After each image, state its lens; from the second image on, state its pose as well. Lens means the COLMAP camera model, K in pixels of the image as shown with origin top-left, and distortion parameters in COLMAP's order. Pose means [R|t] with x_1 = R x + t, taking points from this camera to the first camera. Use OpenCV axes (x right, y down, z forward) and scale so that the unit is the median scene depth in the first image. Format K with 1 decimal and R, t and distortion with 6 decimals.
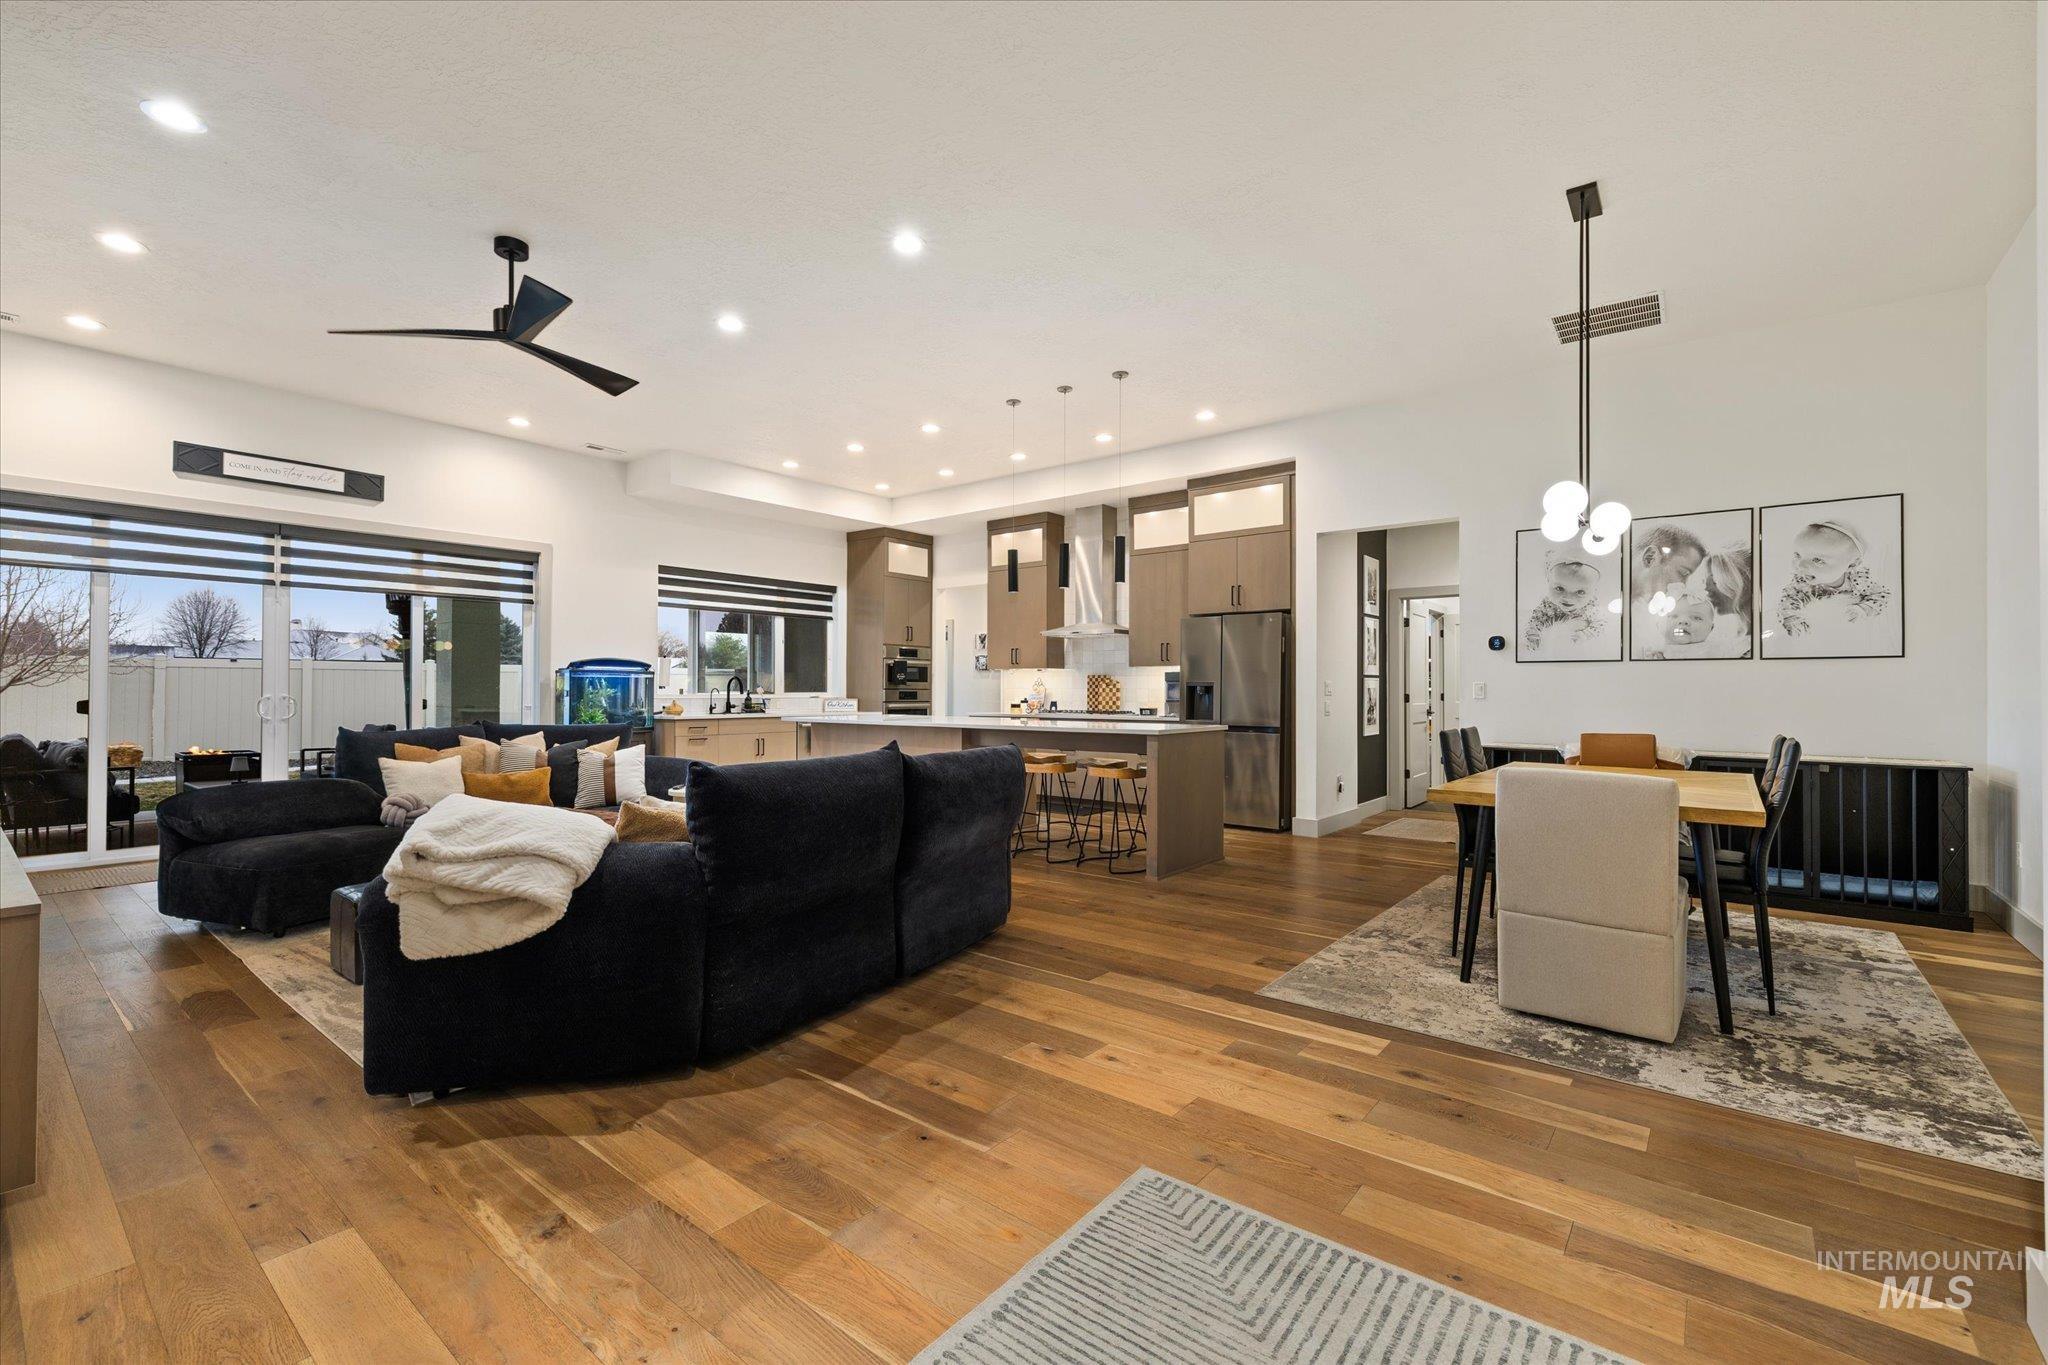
lens RADIAL K [[865.4, 0, 1020.5], [0, 865.4, 680.6], [0, 0, 1]] dist [0.004450, -0.000637]
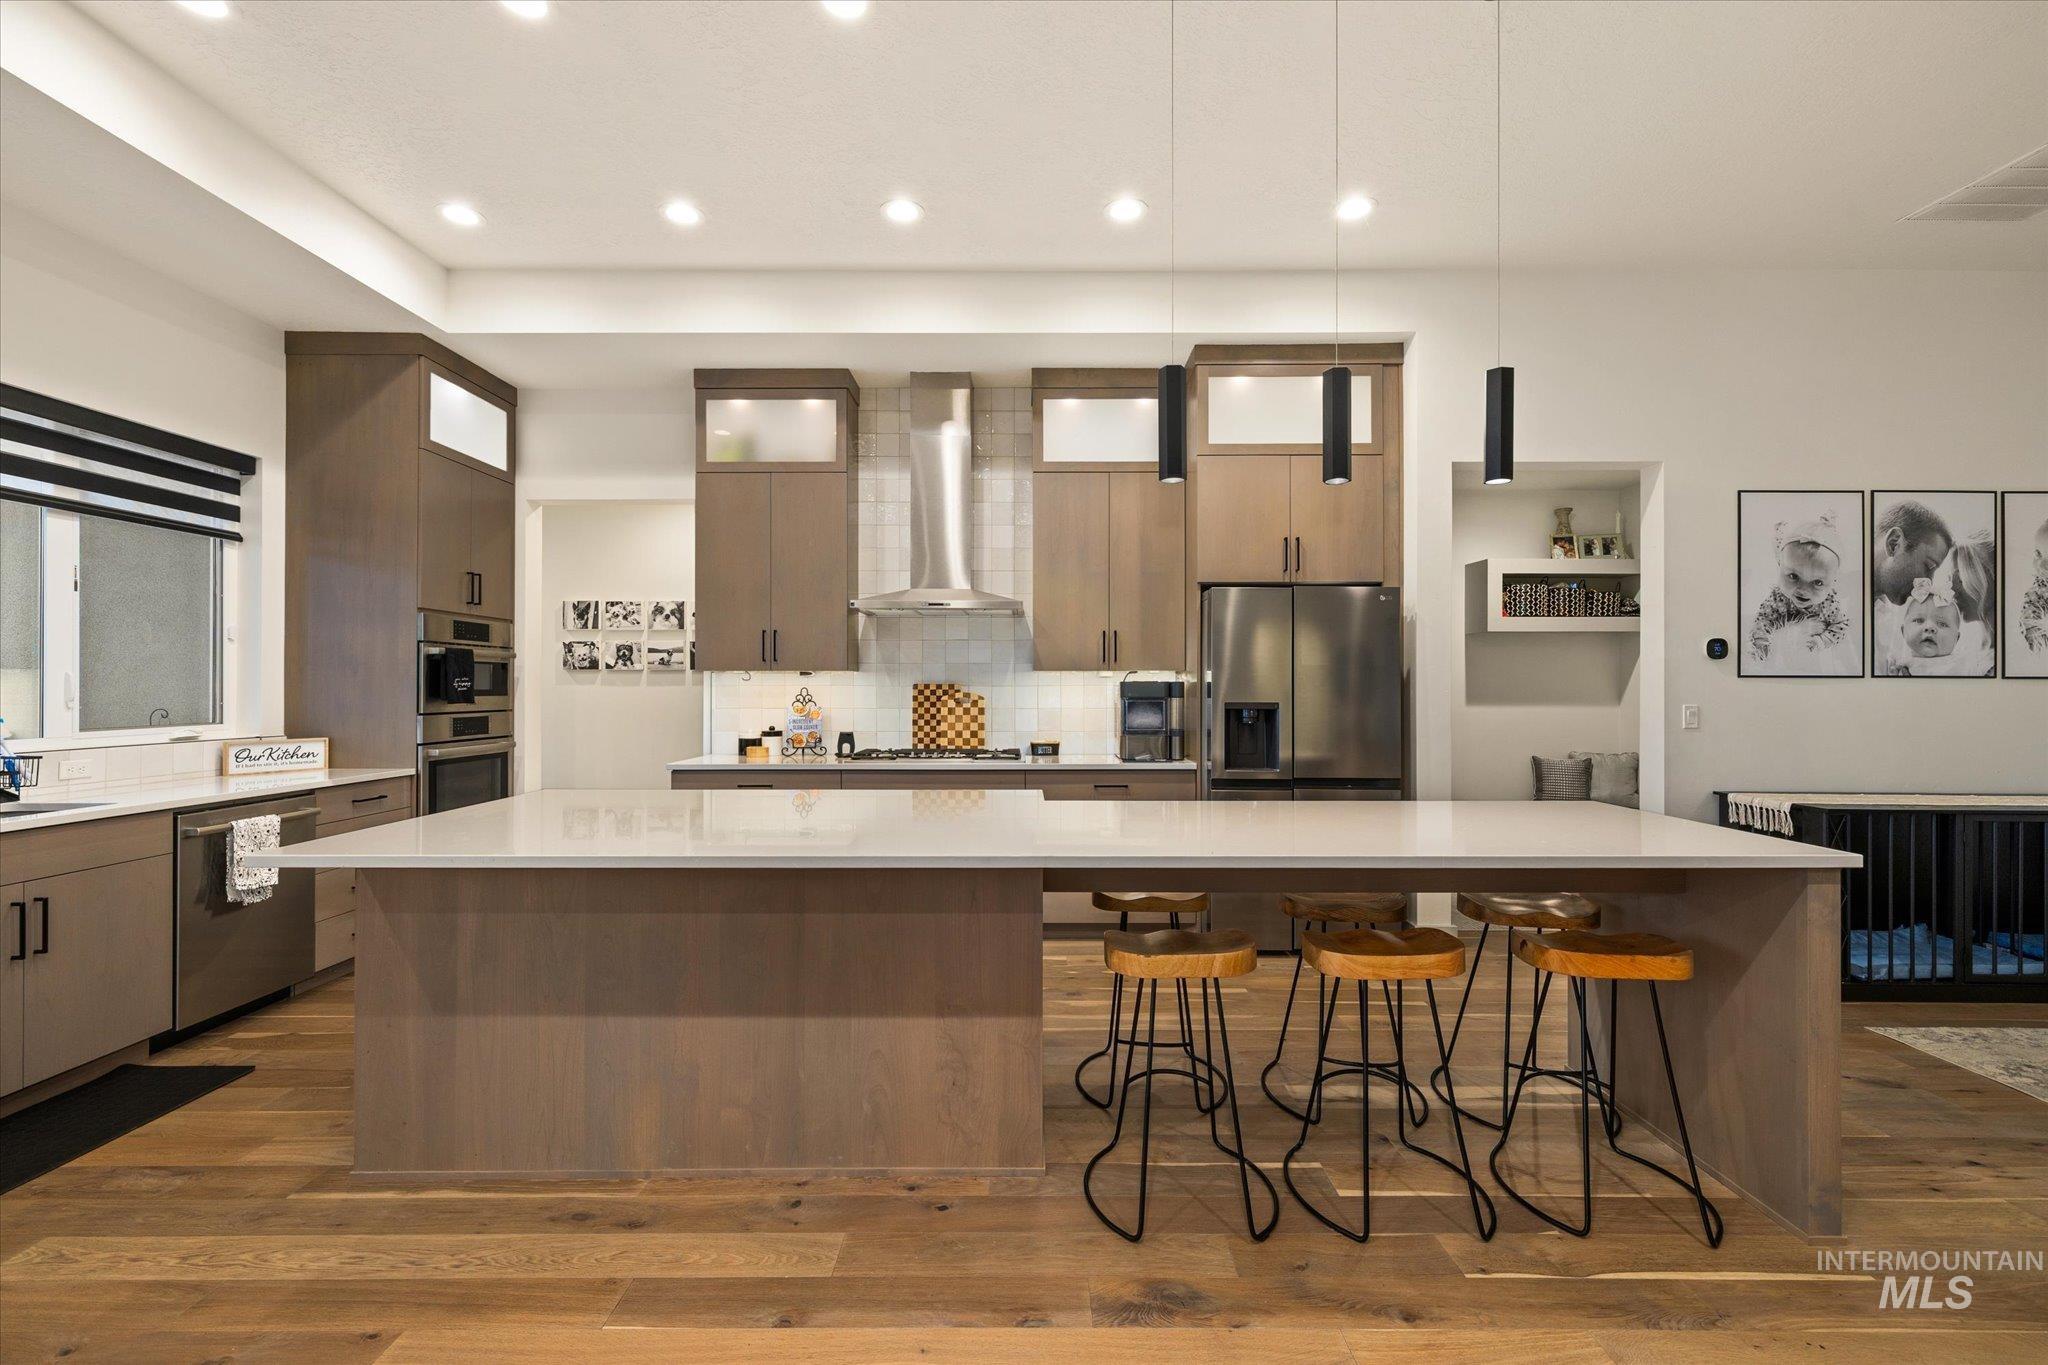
lens RADIAL K [[865.4, 0, 1021.4], [0, 865.4, 681.8], [0, 0, 1]] dist [0.004450, -0.000637]
pose [[0.780243, 0.000501, 0.625476, -0.239808], [-0.006115, 0.999958, 0.006828, -0.013365], [-0.625446, -0.009152, 0.780213, 0.597636]]
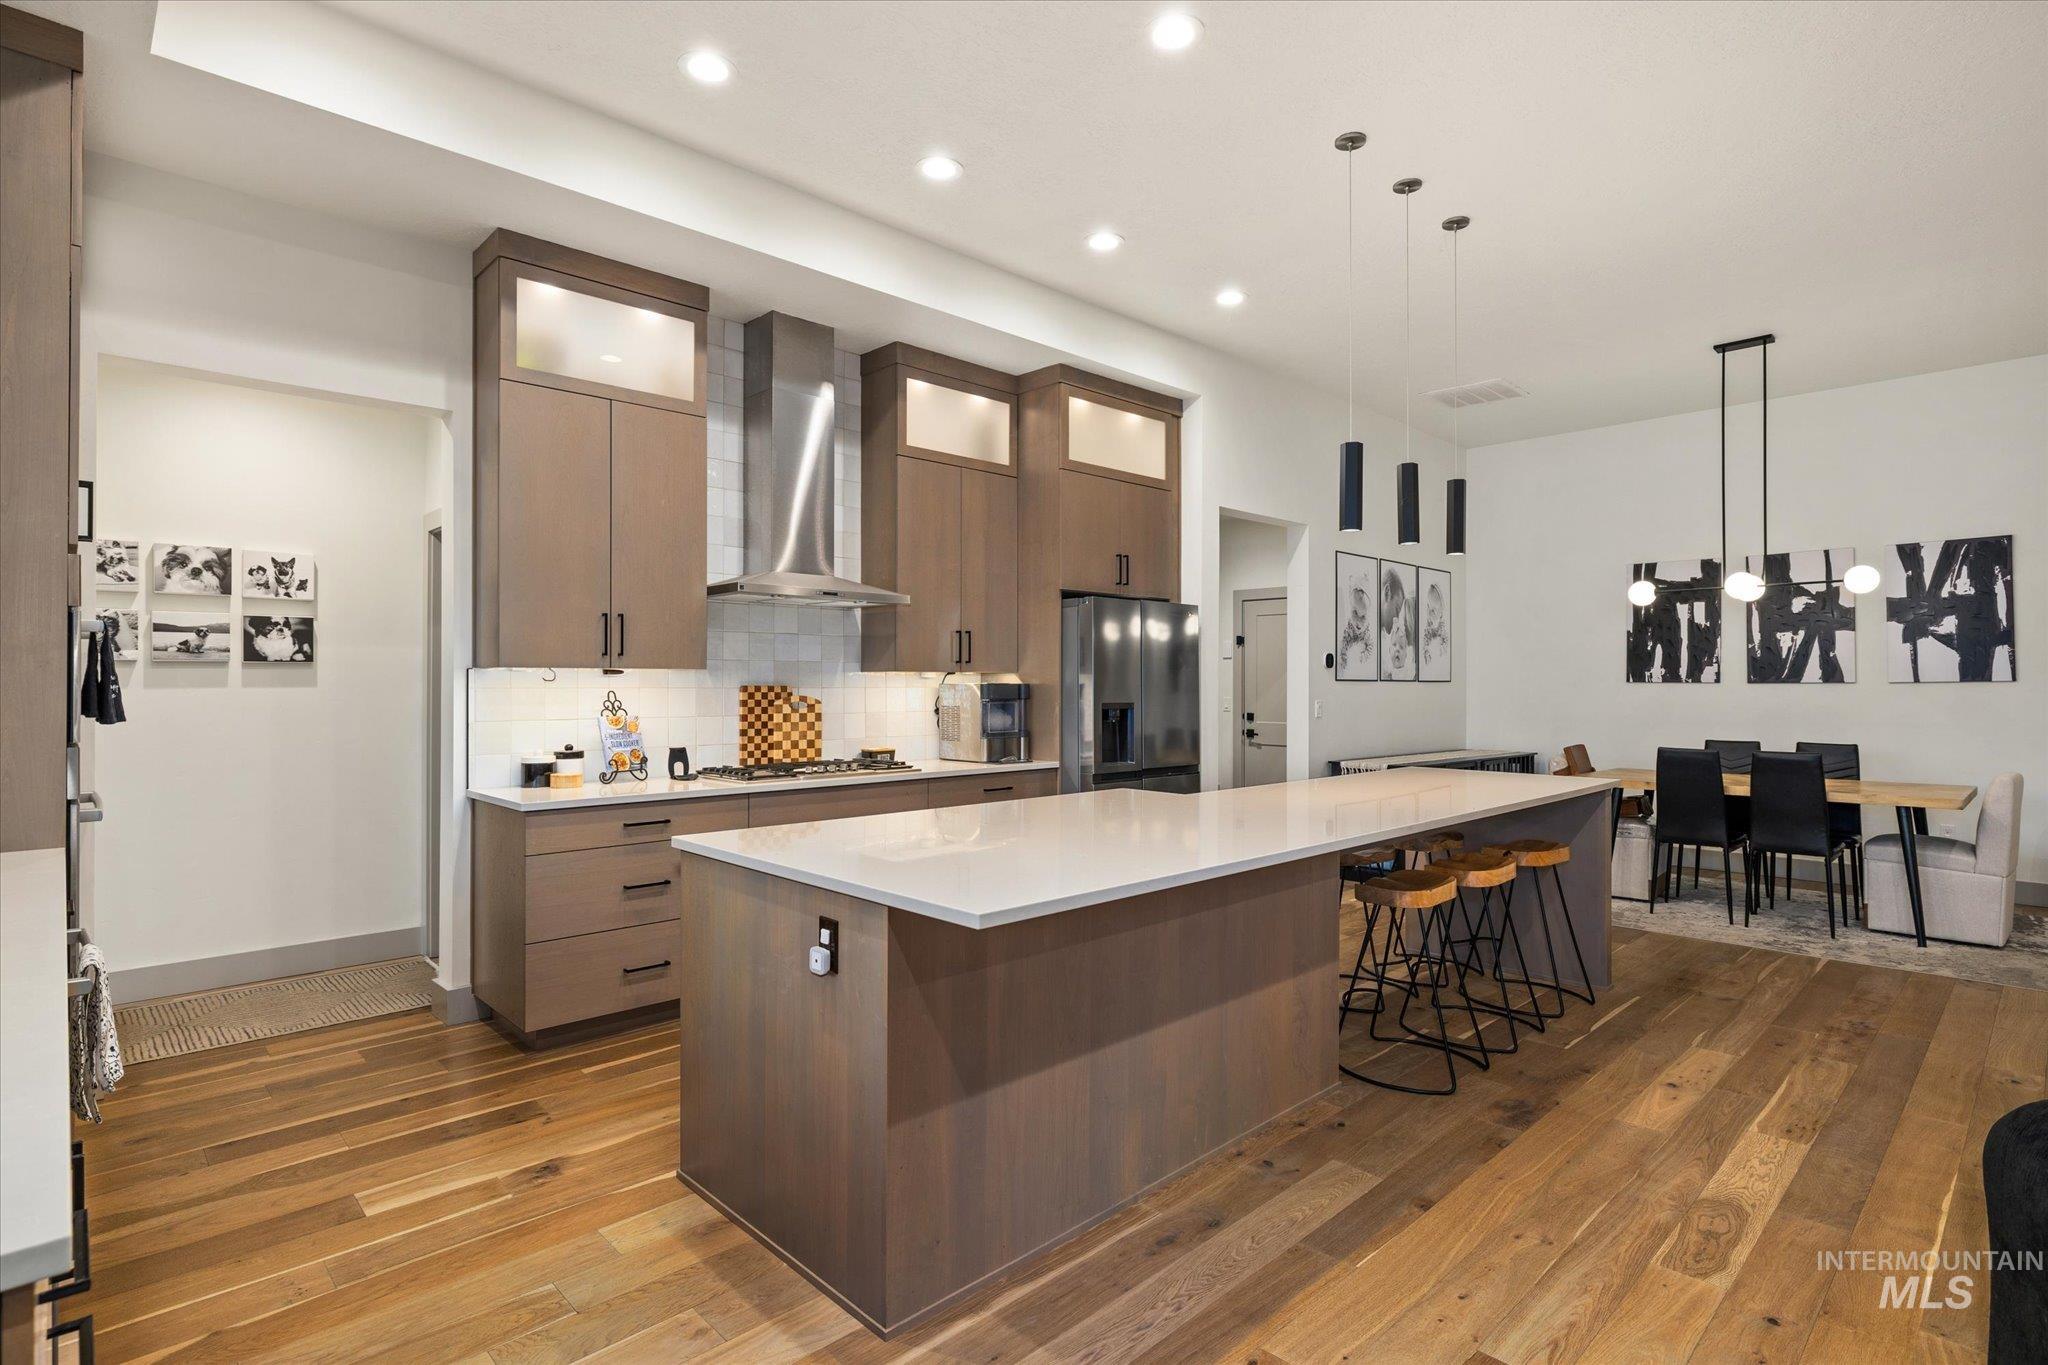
lens RADIAL K [[1021.8, 0, 1022.0], [0, 1021.8, 674.7], [0, 0, 1]] dist [0.000658, 0.000797]
pose [[0.124371, 0.004057, 0.992228, -0.485564], [-0.013988, 0.999899, -0.002335, -0.014461], [-0.992137, -0.013588, 0.124415, 0.893005]]
